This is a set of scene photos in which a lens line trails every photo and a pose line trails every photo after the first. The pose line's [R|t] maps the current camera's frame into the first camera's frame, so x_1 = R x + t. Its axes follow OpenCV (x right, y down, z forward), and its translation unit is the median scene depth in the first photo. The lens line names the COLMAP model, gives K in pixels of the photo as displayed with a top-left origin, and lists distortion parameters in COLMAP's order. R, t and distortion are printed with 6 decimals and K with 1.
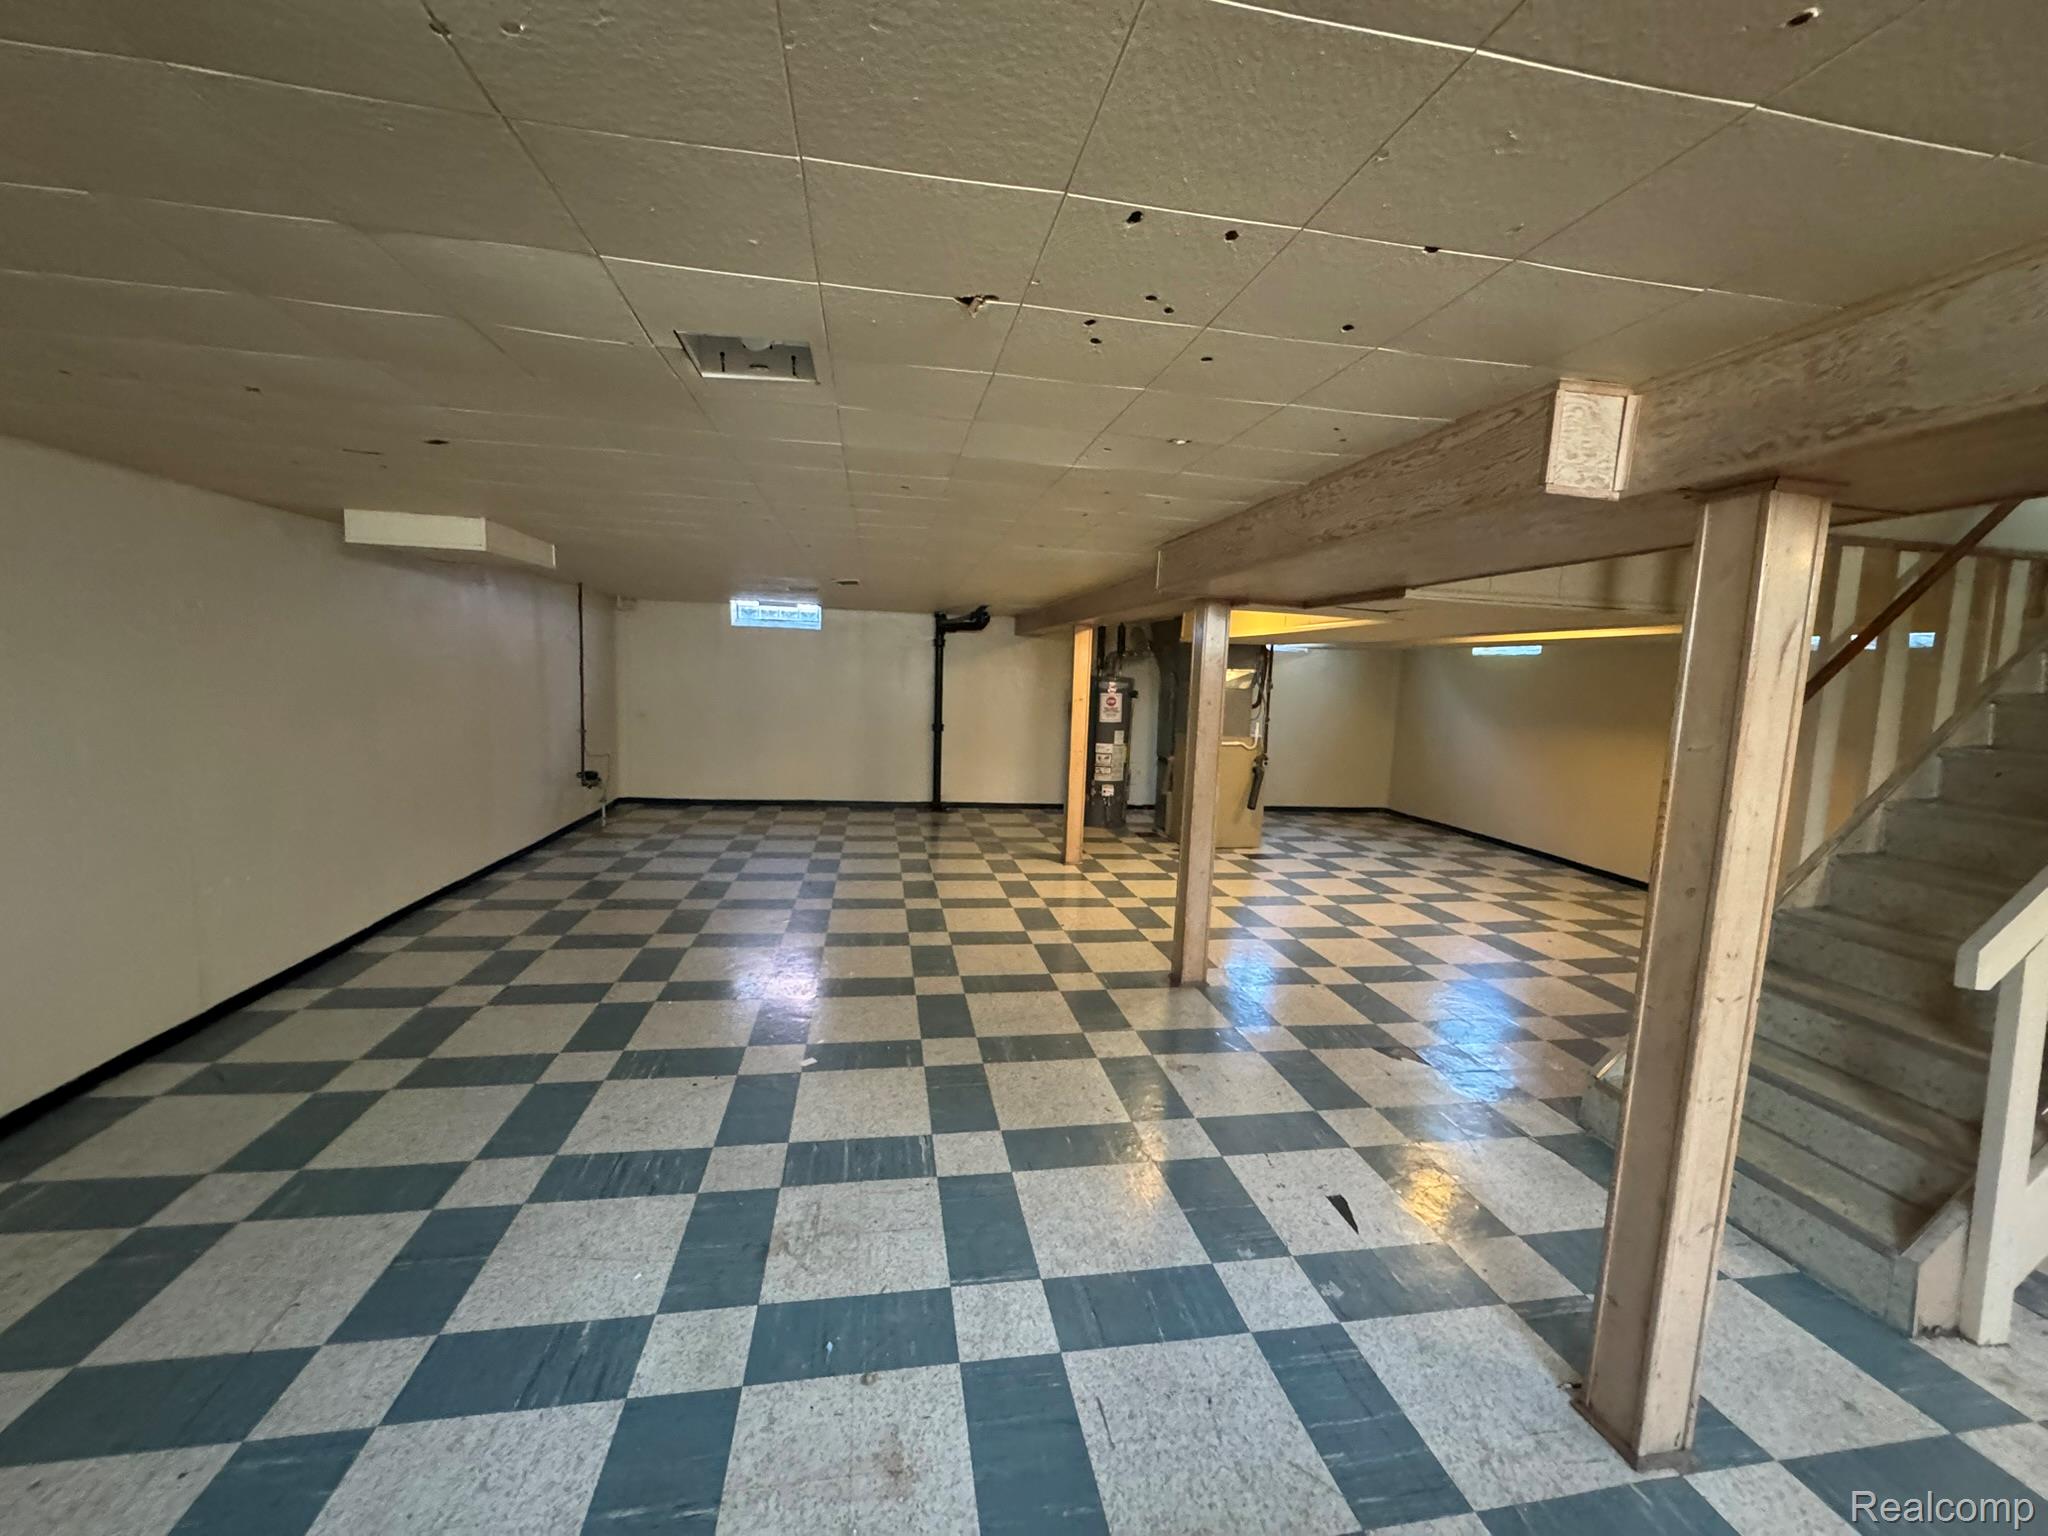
lens RADIAL K [[822.2, 0, 1022.5], [0, 822.2, 762.0], [0, 0, 1]] dist [-0.006661, 0.000688]
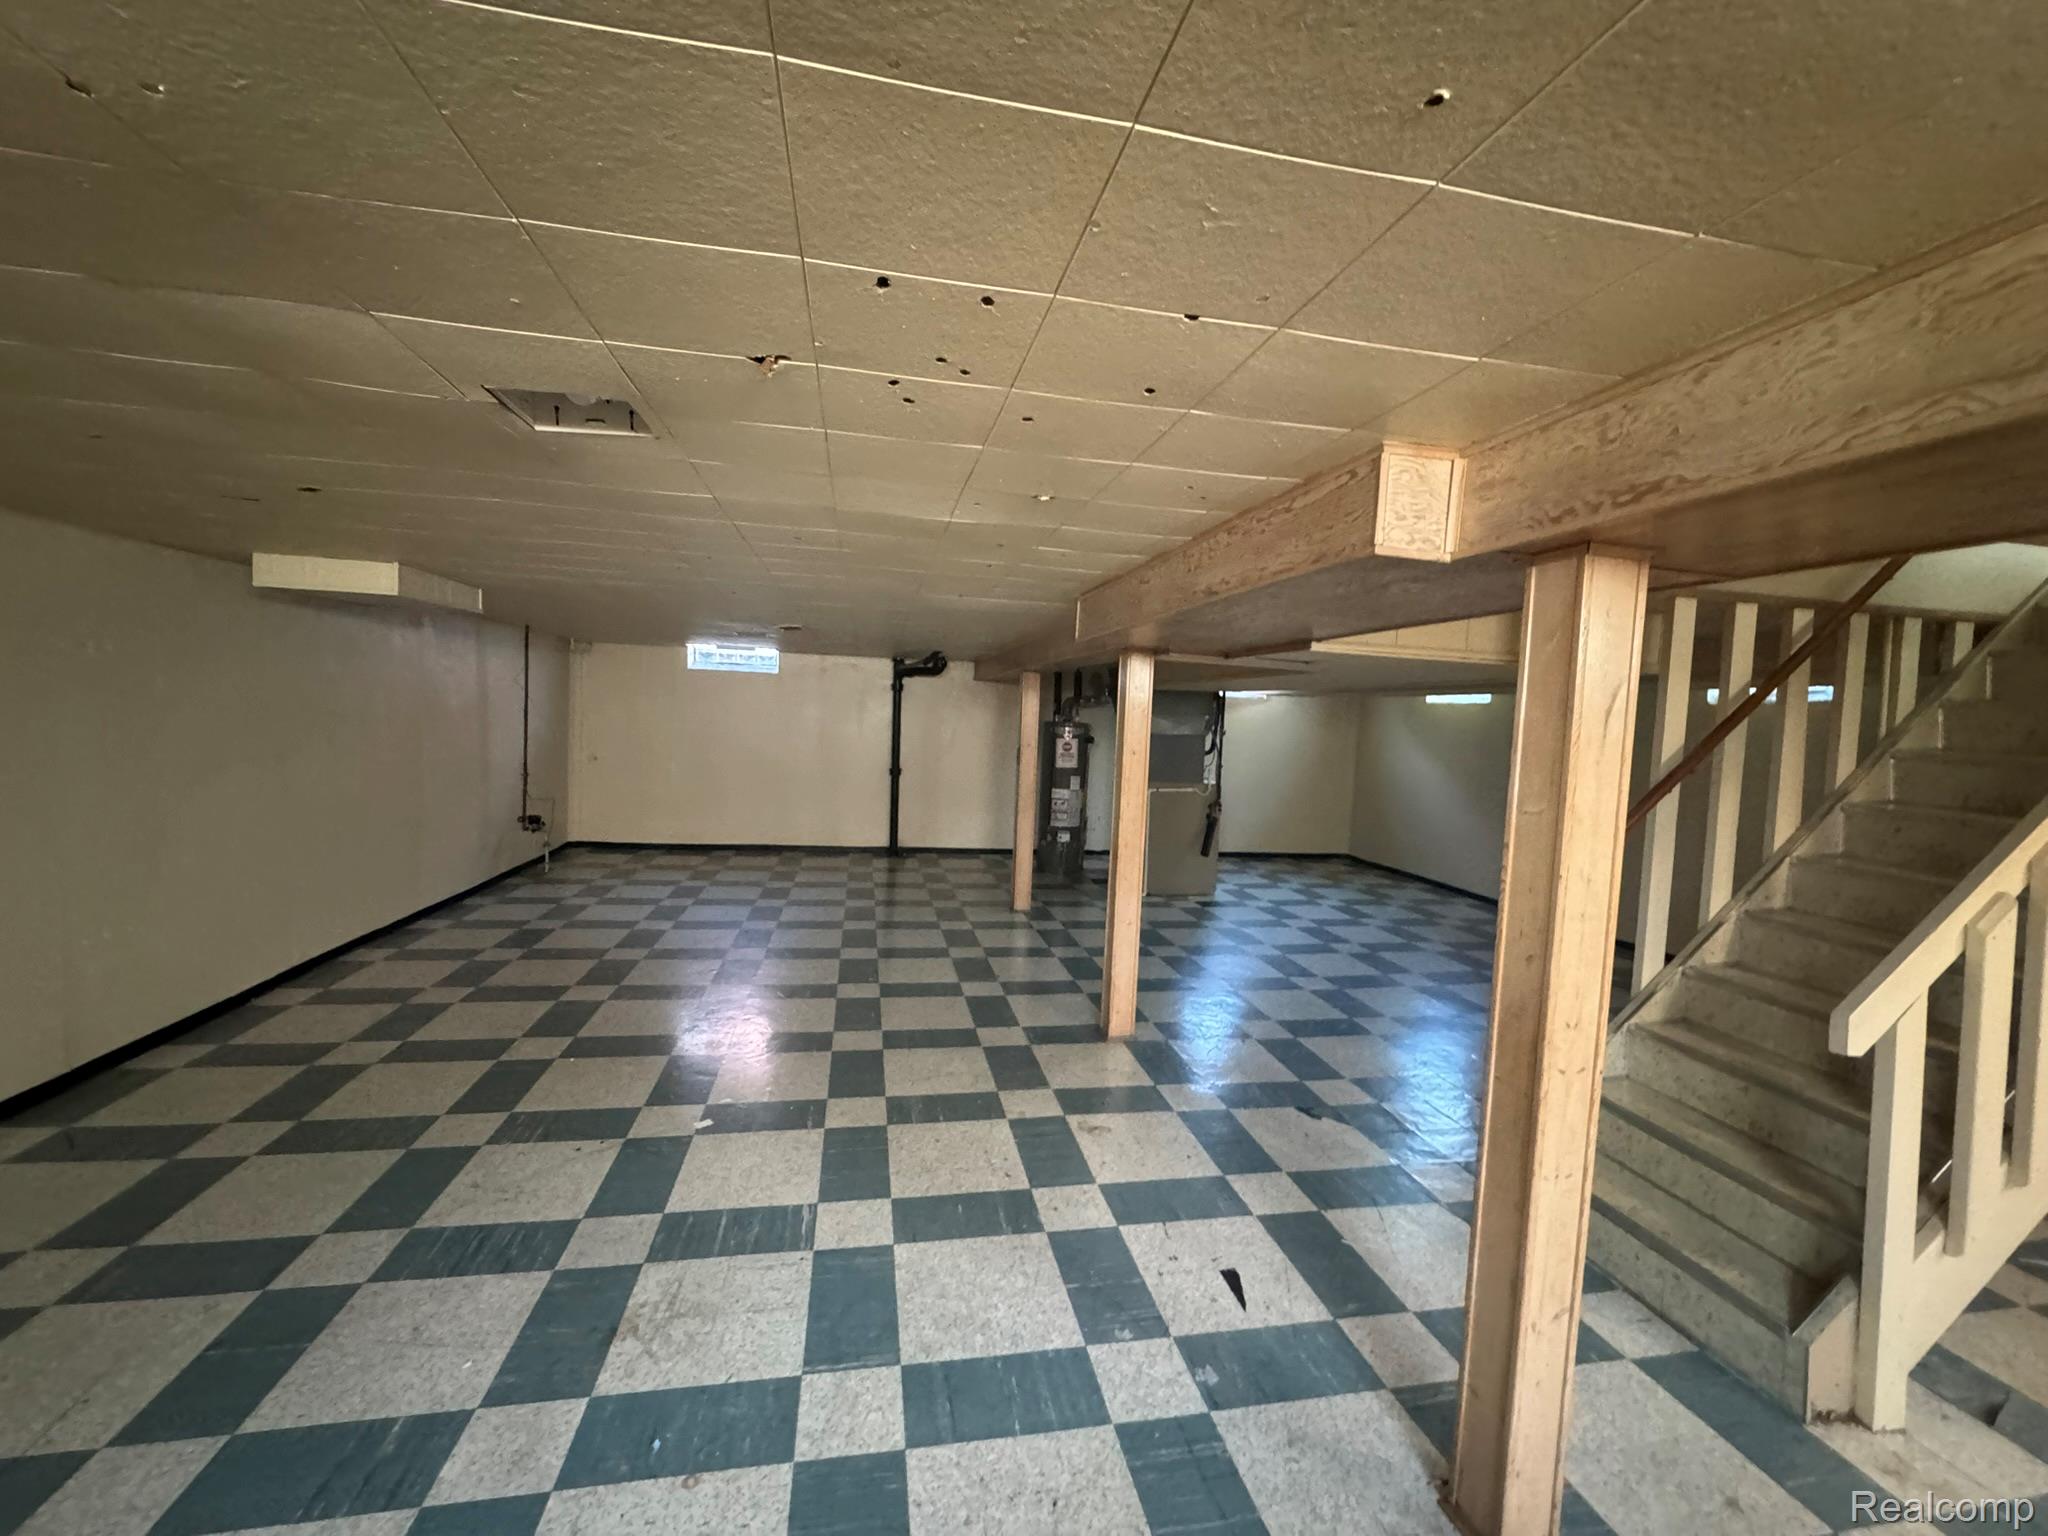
lens RADIAL K [[822.2, 0, 1023.3], [0, 822.2, 761.2], [0, 0, 1]] dist [-0.006661, 0.000688]
pose [[0.999842, 0.005204, 0.017012, 0.132970], [-0.004322, 0.998662, -0.051529, -0.015930], [-0.017257, 0.051447, 0.998527, 0.016241]]
